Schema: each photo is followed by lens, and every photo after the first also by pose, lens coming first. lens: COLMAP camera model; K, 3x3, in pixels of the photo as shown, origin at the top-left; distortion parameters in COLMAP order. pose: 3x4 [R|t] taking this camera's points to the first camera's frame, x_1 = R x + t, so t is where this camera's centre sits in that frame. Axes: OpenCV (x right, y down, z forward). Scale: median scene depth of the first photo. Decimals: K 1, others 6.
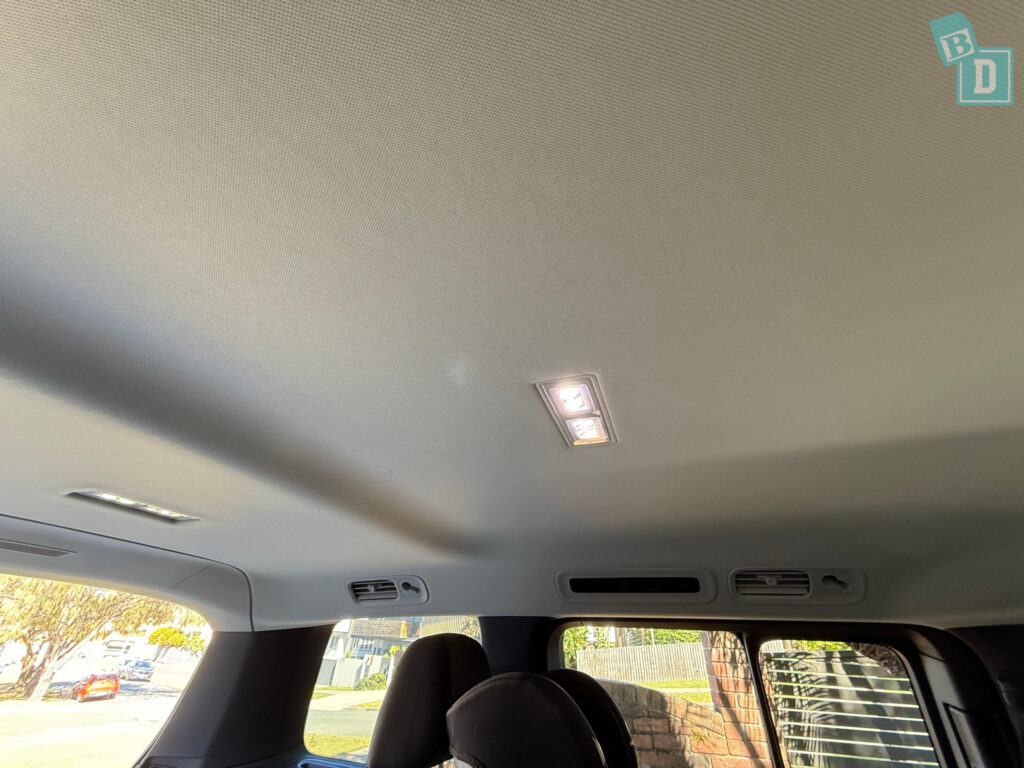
lens RADIAL K [[404.8, 0, 508.7], [0, 404.8, 383.9], [0, 0, 1]] dist [-0.003142, 0.000171]
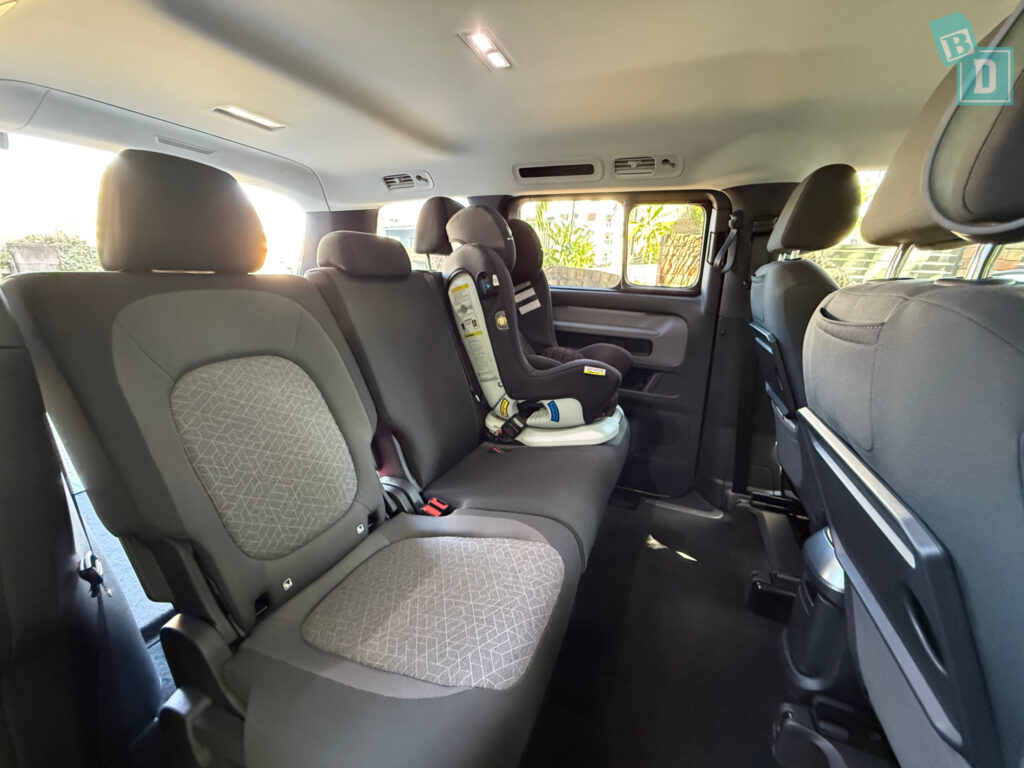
lens RADIAL K [[404.8, 0, 508.7], [0, 404.8, 383.9], [0, 0, 1]] dist [-0.003142, 0.000171]
pose [[0.999145, 0.008930, -0.040356, 0.161726], [0.024500, 0.658399, 0.752271, -0.139343], [0.033288, -0.752616, 0.657617, -0.607088]]
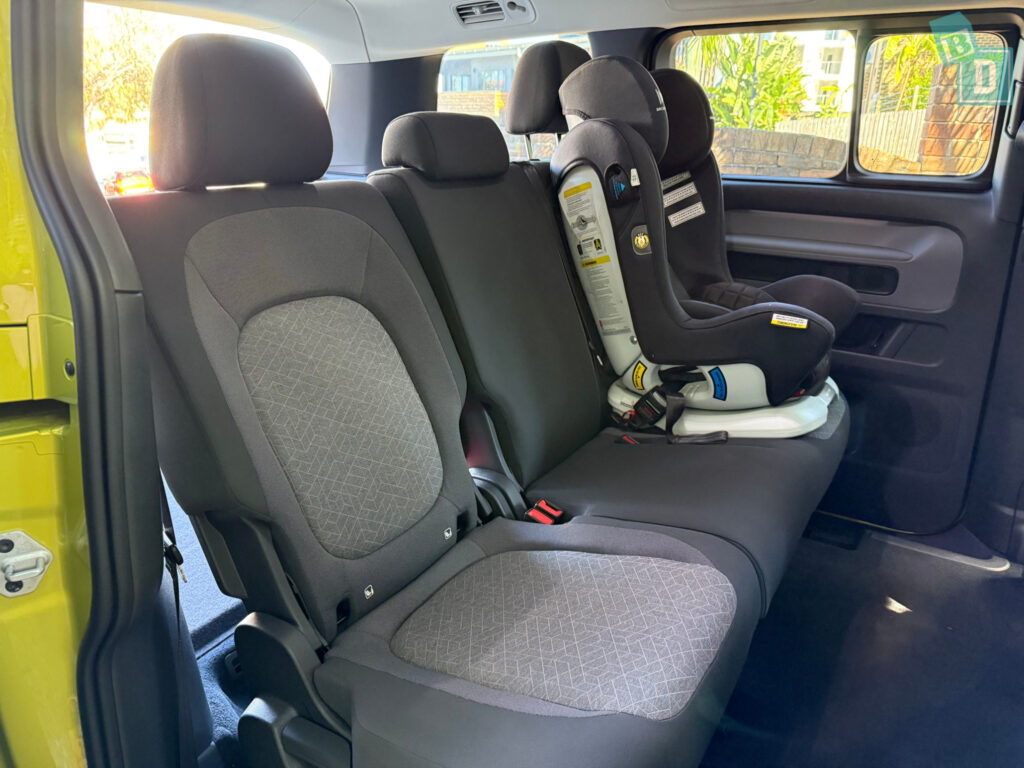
lens RADIAL K [[709.4, 0, 512.0], [0, 709.4, 384.0], [0, 0, 1]] dist [0.058487, -0.084177]
pose [[0.979493, 0.040721, -0.197321, 0.124026], [0.132523, 0.607479, 0.783203, -0.295936], [0.151761, -0.793291, 0.589625, -0.737675]]
